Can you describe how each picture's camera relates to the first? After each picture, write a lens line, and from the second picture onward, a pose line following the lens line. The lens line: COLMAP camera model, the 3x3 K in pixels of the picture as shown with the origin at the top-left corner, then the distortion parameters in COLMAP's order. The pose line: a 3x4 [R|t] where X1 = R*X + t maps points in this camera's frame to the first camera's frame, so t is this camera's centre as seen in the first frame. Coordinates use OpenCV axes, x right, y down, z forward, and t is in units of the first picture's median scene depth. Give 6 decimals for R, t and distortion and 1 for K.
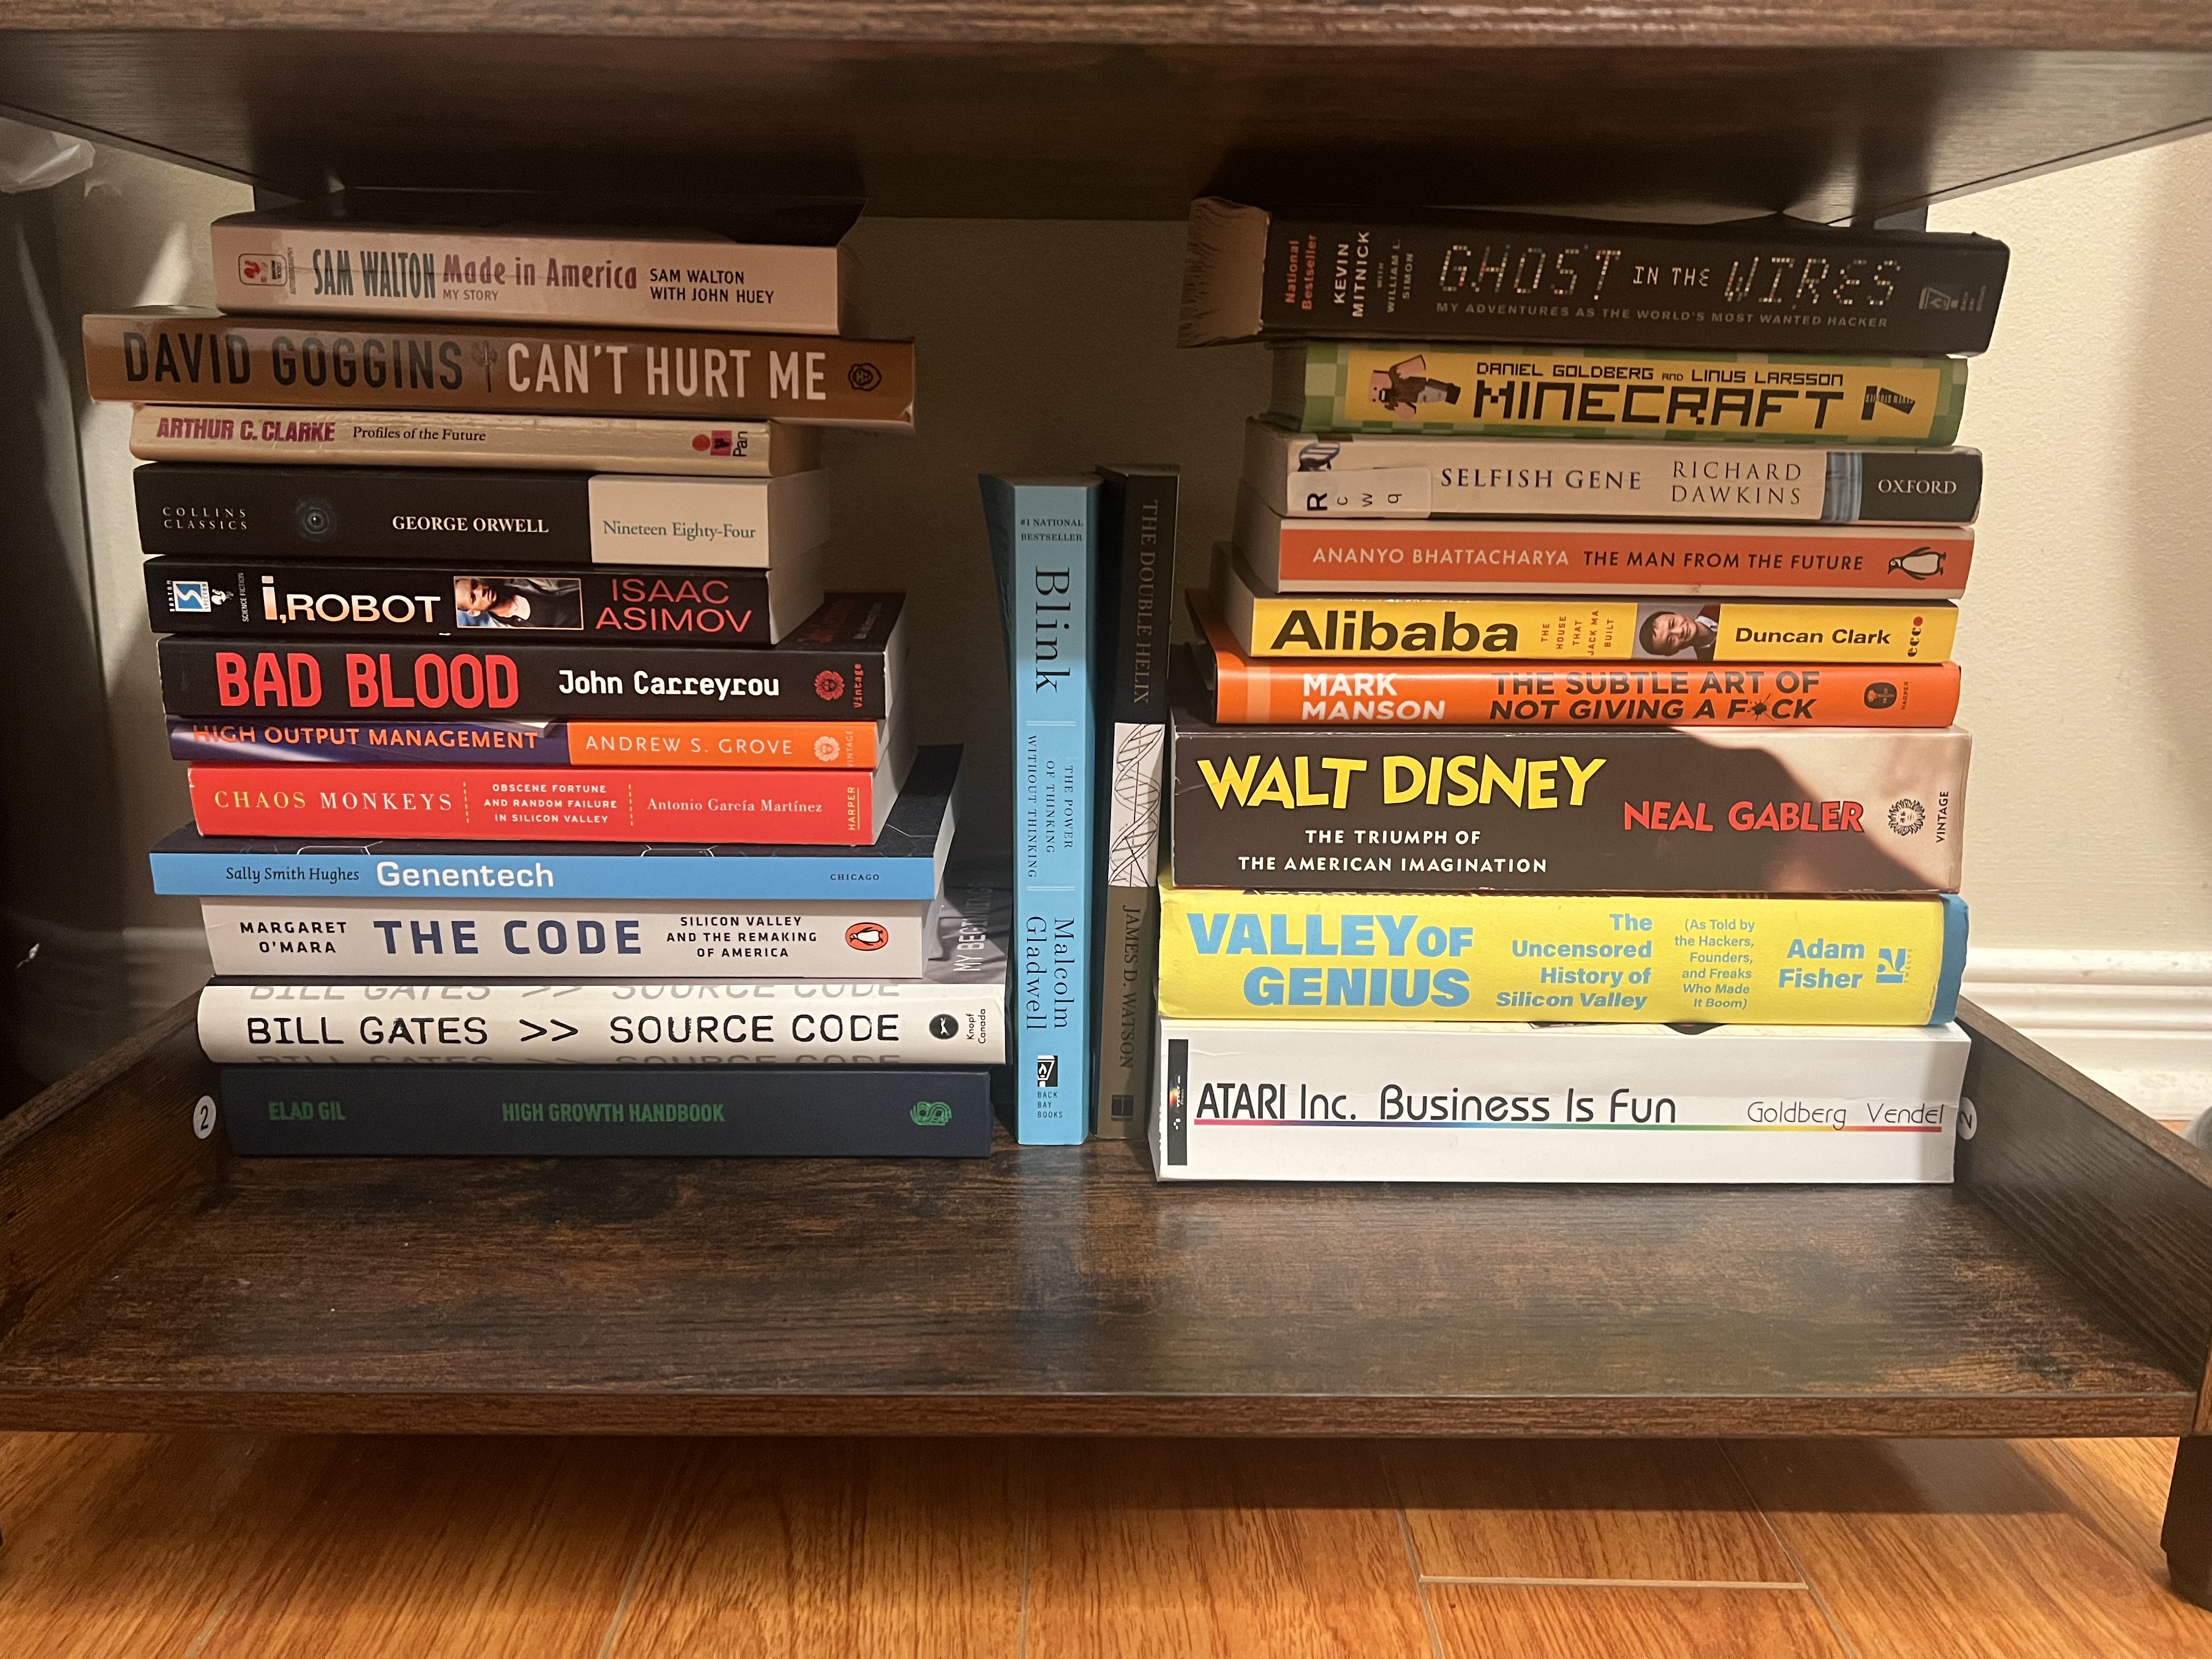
lens RADIAL K [[1664.0, 0, 1085.5], [0, 1664.0, 829.3], [0, 0, 1]] dist [0.070333, -0.049476]
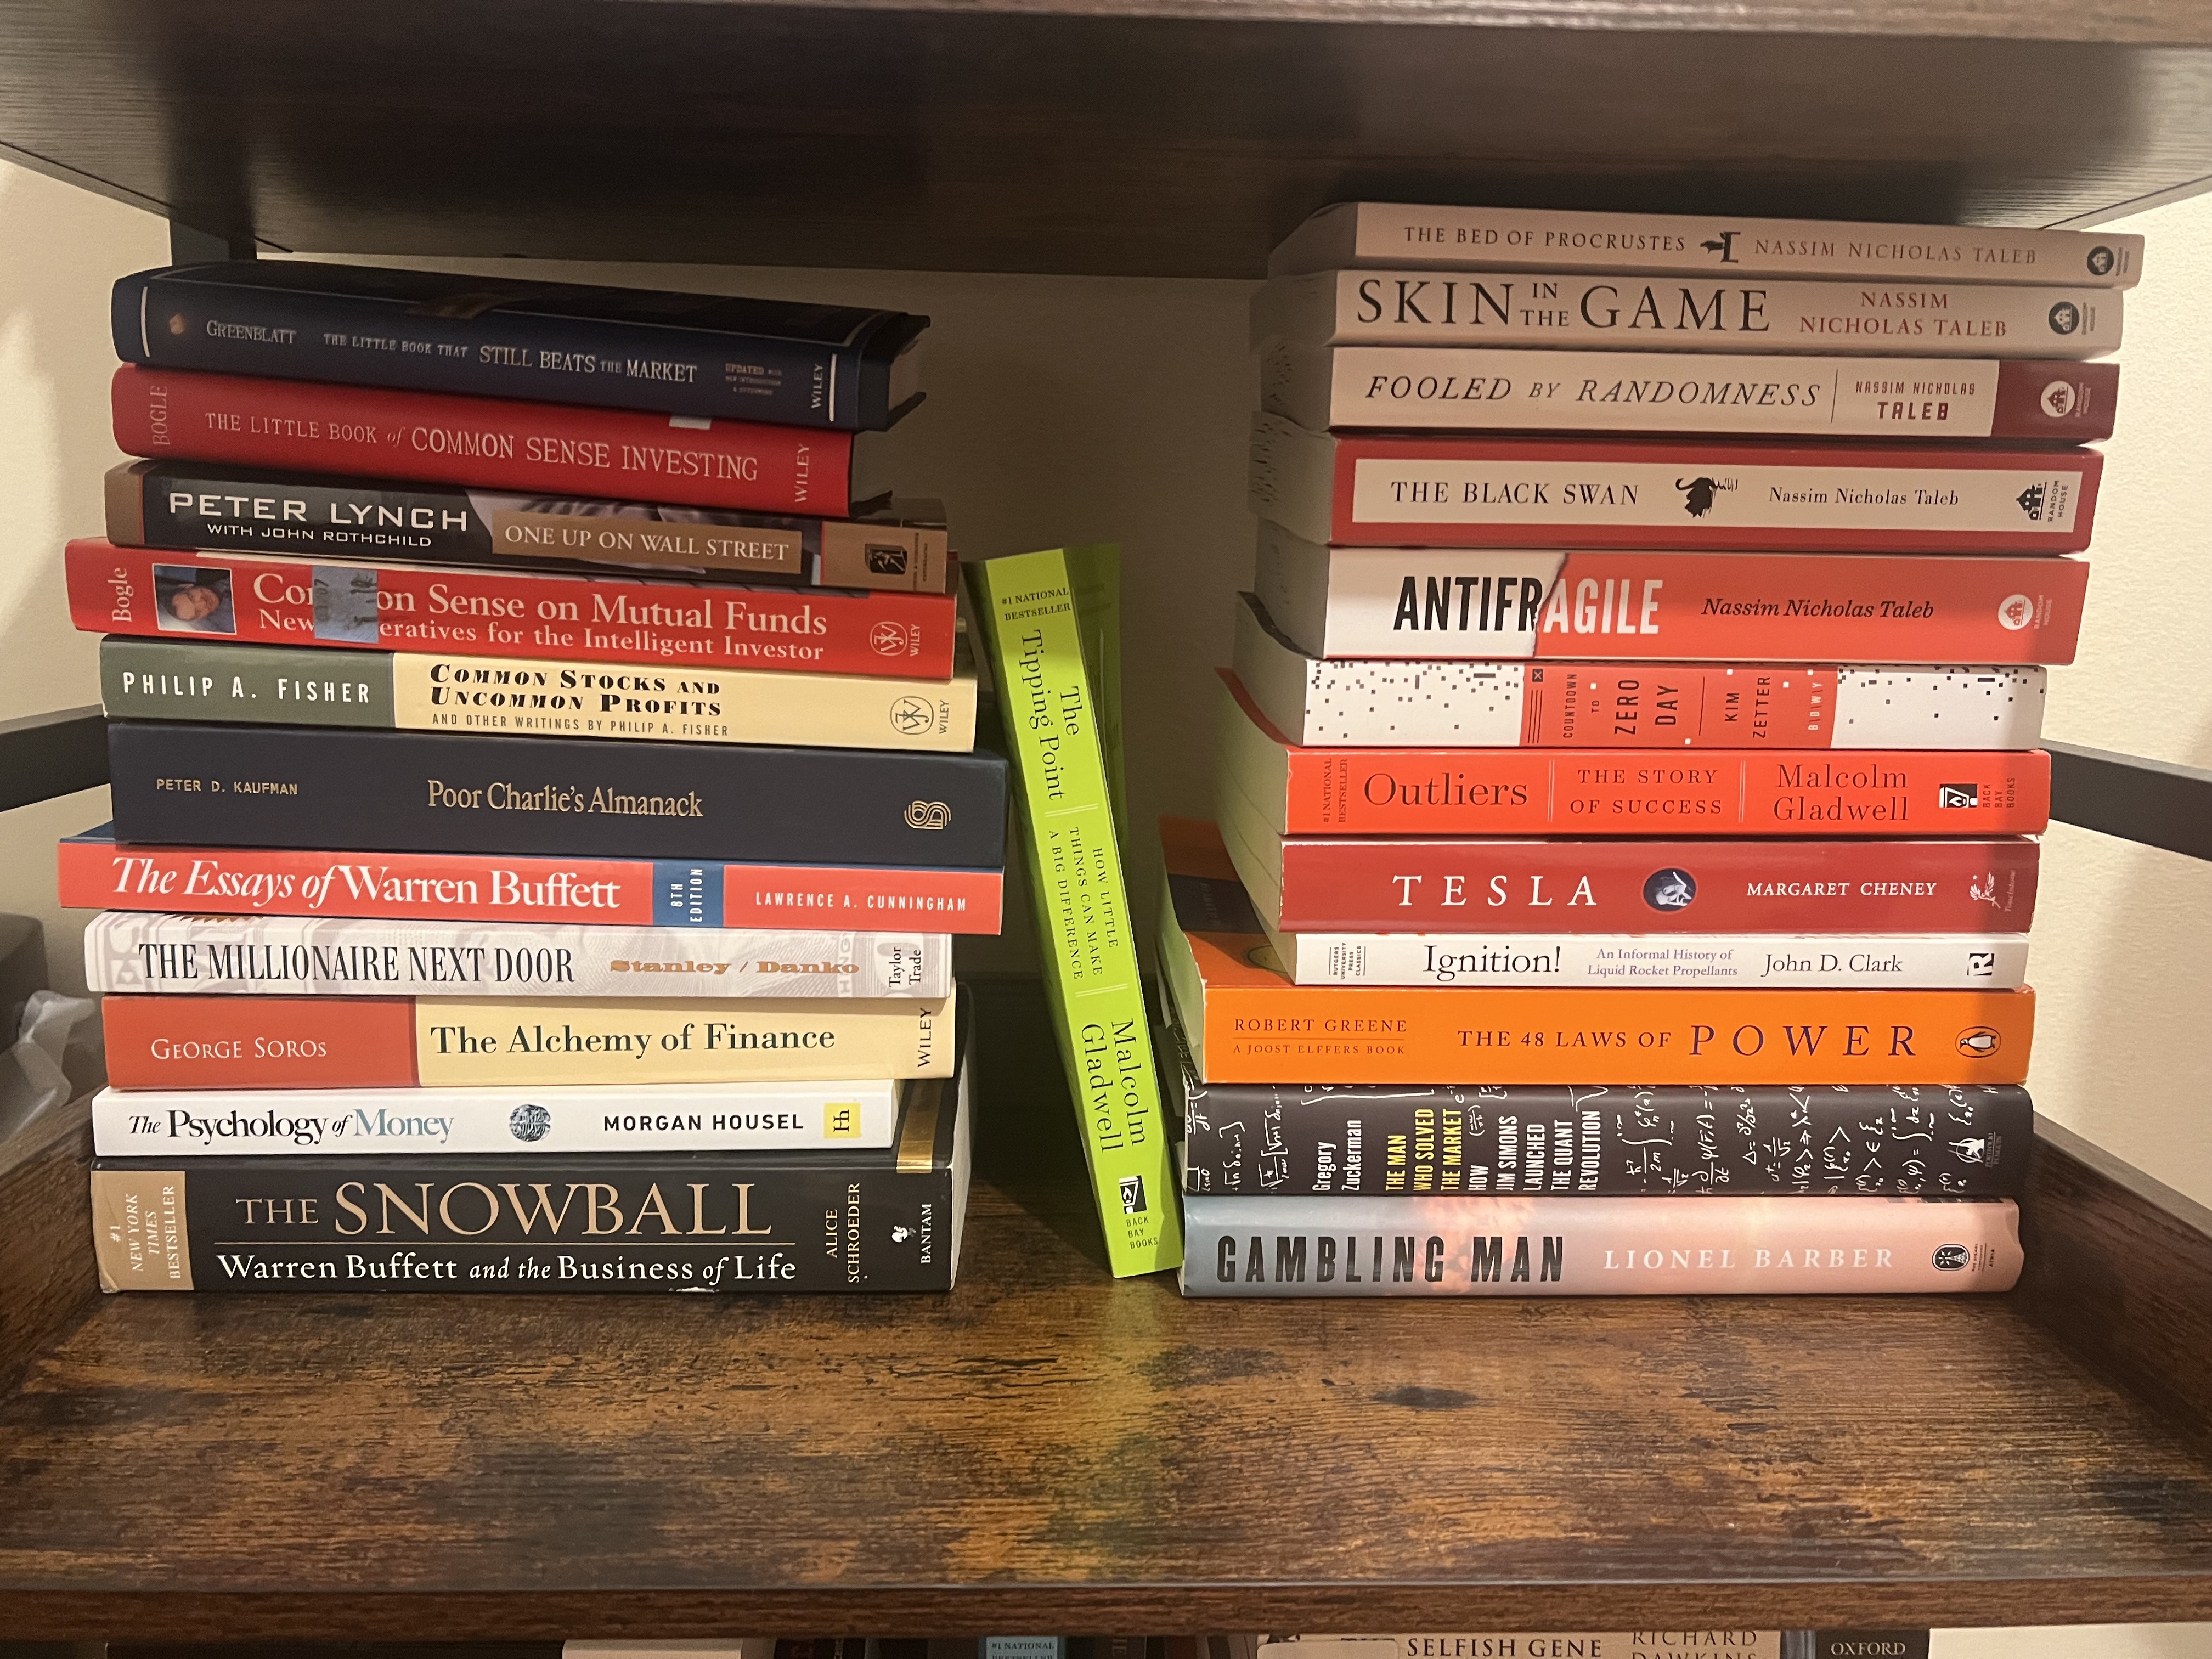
lens RADIAL K [[1664.0, 0, 1071.6], [0, 1664.0, 756.3], [0, 0, 1]] dist [0.070333, -0.049476]
pose [[0.999640, 0.005121, 0.026320, -0.026778], [-0.003795, 0.998733, -0.050182, -0.939756], [-0.026543, 0.050064, 0.998393, -0.057689]]
